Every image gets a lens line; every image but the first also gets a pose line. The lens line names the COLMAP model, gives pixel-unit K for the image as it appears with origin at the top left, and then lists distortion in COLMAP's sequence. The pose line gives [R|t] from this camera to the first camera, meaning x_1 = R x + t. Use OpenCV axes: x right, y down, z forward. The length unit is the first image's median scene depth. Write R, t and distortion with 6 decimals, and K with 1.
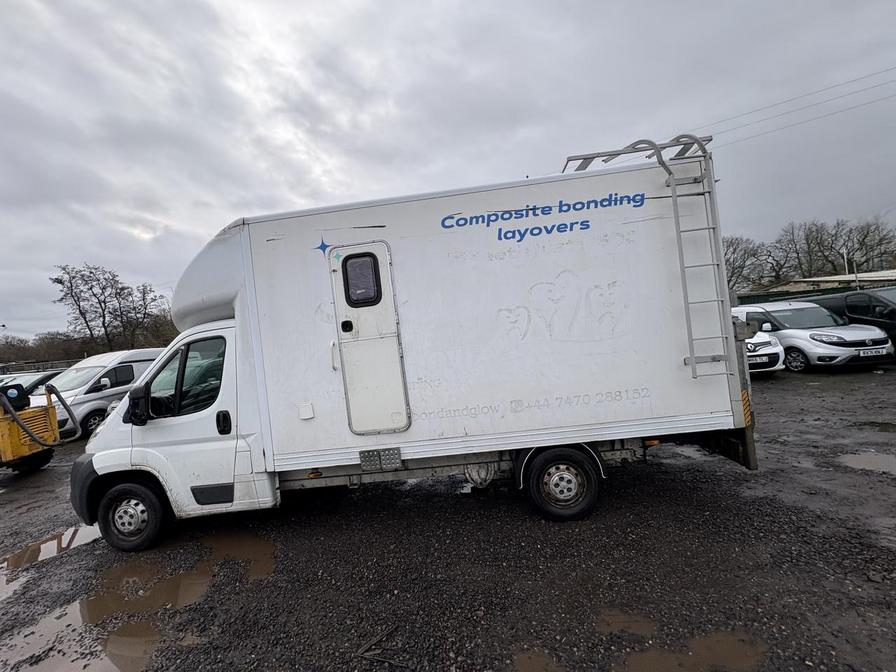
lens RADIAL K [[356.8, 0, 450.4], [0, 356.8, 335.1], [0, 0, 1]] dist [-0.001671, 0.000740]
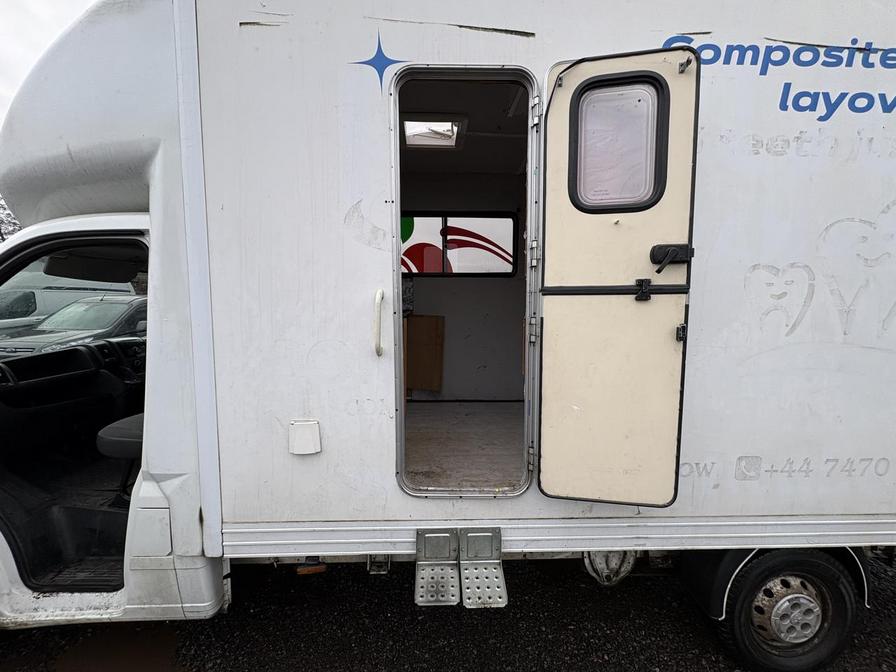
lens RADIAL K [[356.8, 0, 445.6], [0, 356.8, 335.4], [0, 0, 1]] dist [-0.001671, 0.000740]
pose [[0.989348, 0.111207, 0.093929, -0.290792], [-0.119301, 0.989174, 0.085453, 0.026212], [-0.083409, -0.095749, 0.991905, 0.561580]]
